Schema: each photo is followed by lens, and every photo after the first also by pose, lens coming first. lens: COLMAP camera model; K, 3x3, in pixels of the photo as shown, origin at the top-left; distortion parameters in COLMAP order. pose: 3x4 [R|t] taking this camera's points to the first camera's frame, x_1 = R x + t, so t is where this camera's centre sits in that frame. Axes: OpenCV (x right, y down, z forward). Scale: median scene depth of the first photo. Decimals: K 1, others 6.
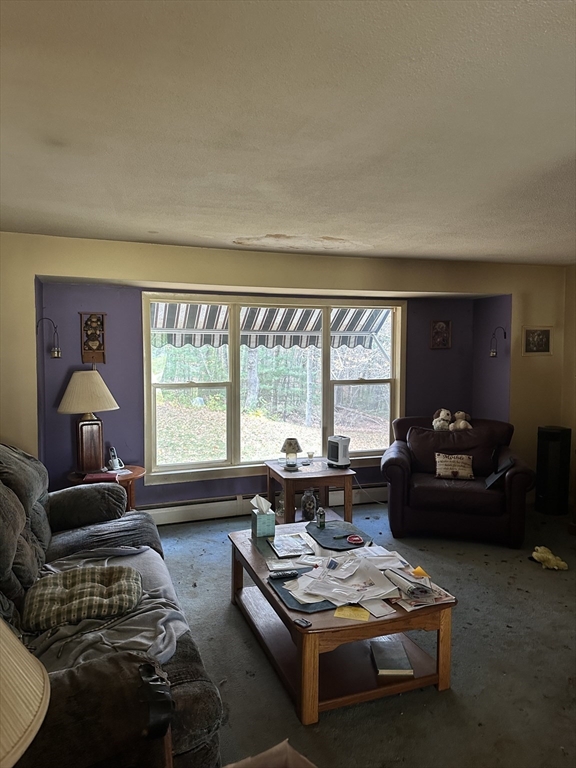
lens RADIAL K [[513.4, 0, 288.0], [0, 513.4, 384.0], [0, 0, 1]] dist [0.094636, -0.107269]
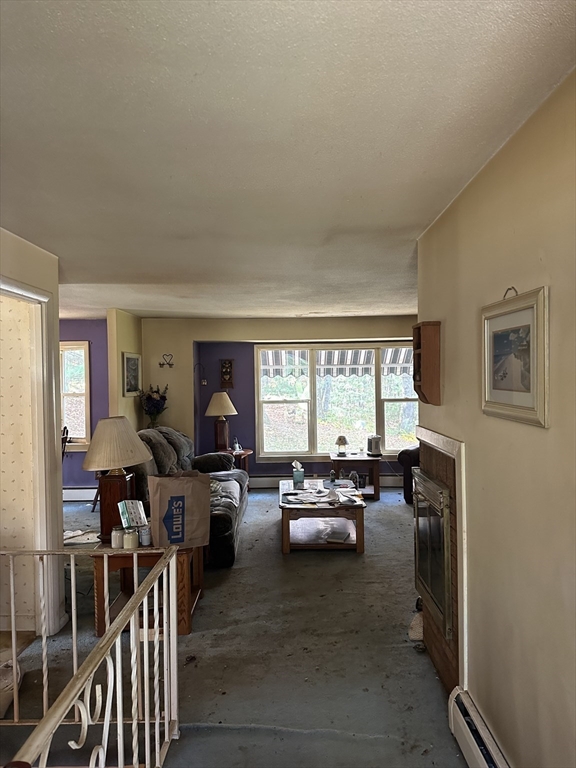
lens RADIAL K [[513.4, 0, 288.0], [0, 513.4, 384.0], [0, 0, 1]] dist [0.094636, -0.107269]
pose [[0.929823, -0.016302, -0.367645, 0.414773], [-0.005866, 0.998235, -0.059101, 0.043585], [0.367959, 0.057110, 0.928086, -0.474511]]
